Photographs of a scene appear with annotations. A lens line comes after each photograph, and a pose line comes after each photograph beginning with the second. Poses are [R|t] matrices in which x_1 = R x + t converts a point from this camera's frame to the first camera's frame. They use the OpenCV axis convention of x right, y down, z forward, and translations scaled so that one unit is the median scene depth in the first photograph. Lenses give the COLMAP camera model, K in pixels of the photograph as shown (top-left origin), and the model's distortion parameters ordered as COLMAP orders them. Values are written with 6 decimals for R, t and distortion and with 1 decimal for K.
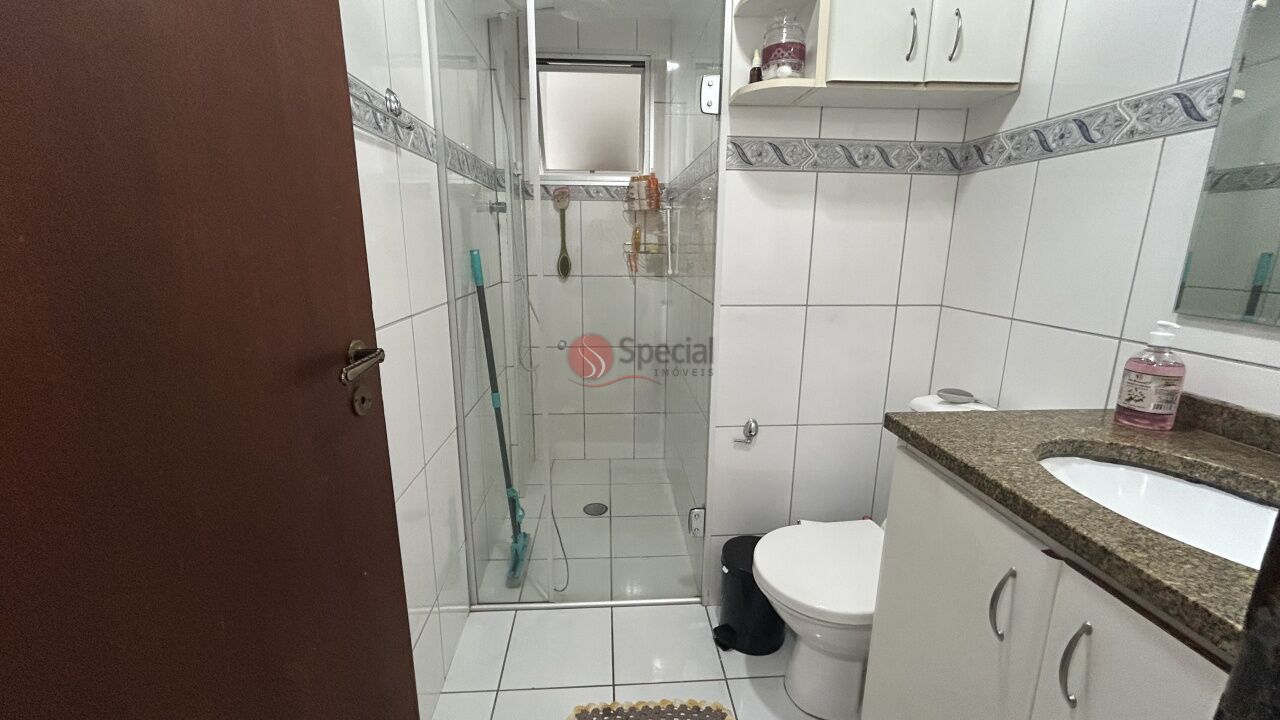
lens RADIAL K [[517.2, 0, 641.3], [0, 517.2, 358.7], [0, 0, 1]] dist [0.000121, 0.000254]
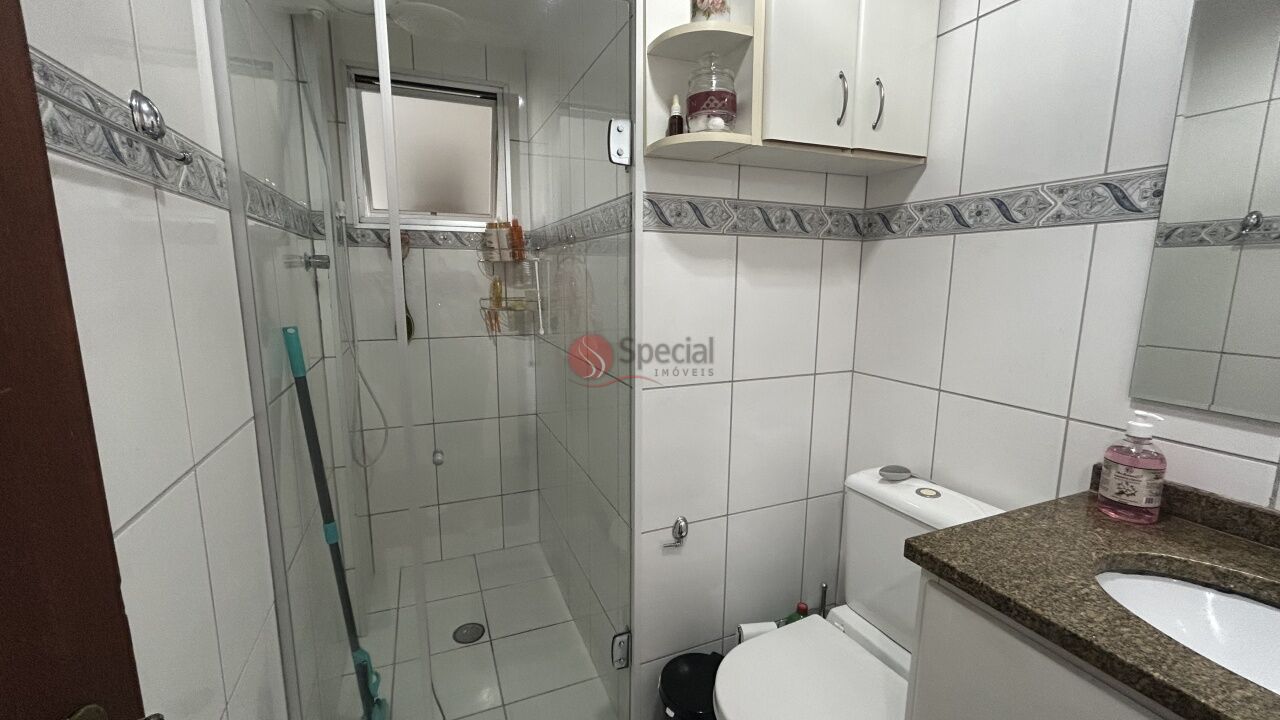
lens RADIAL K [[517.2, 0, 641.6], [0, 517.2, 360.7], [0, 0, 1]] dist [0.000121, 0.000254]
pose [[0.944730, -0.054661, 0.323261, -0.118877], [0.073652, 0.996185, -0.046800, -0.114905], [-0.319470, 0.068022, 0.945152, 0.220007]]
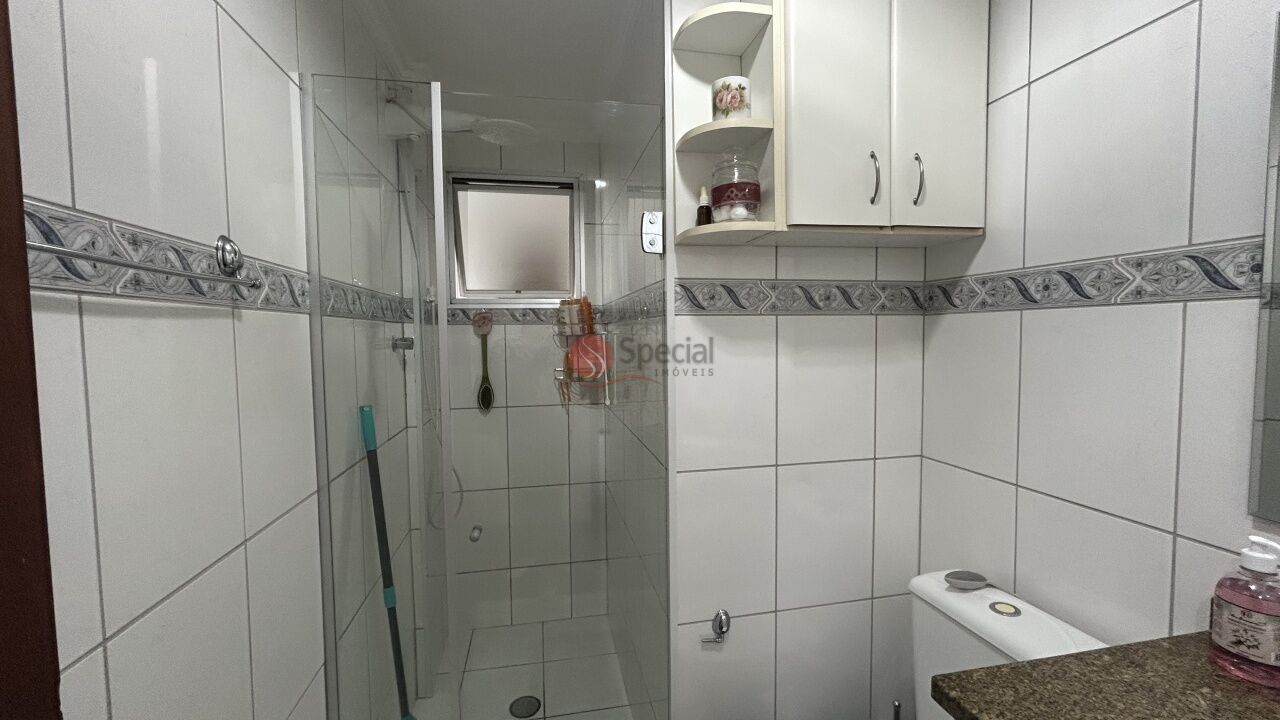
lens RADIAL K [[517.2, 0, 641.5], [0, 517.2, 361.5], [0, 0, 1]] dist [0.000121, 0.000254]
pose [[0.990781, -0.025977, 0.132962, -0.006133], [0.048005, 0.985081, -0.165258, -0.149600], [-0.126685, 0.170118, 0.977247, 0.184622]]
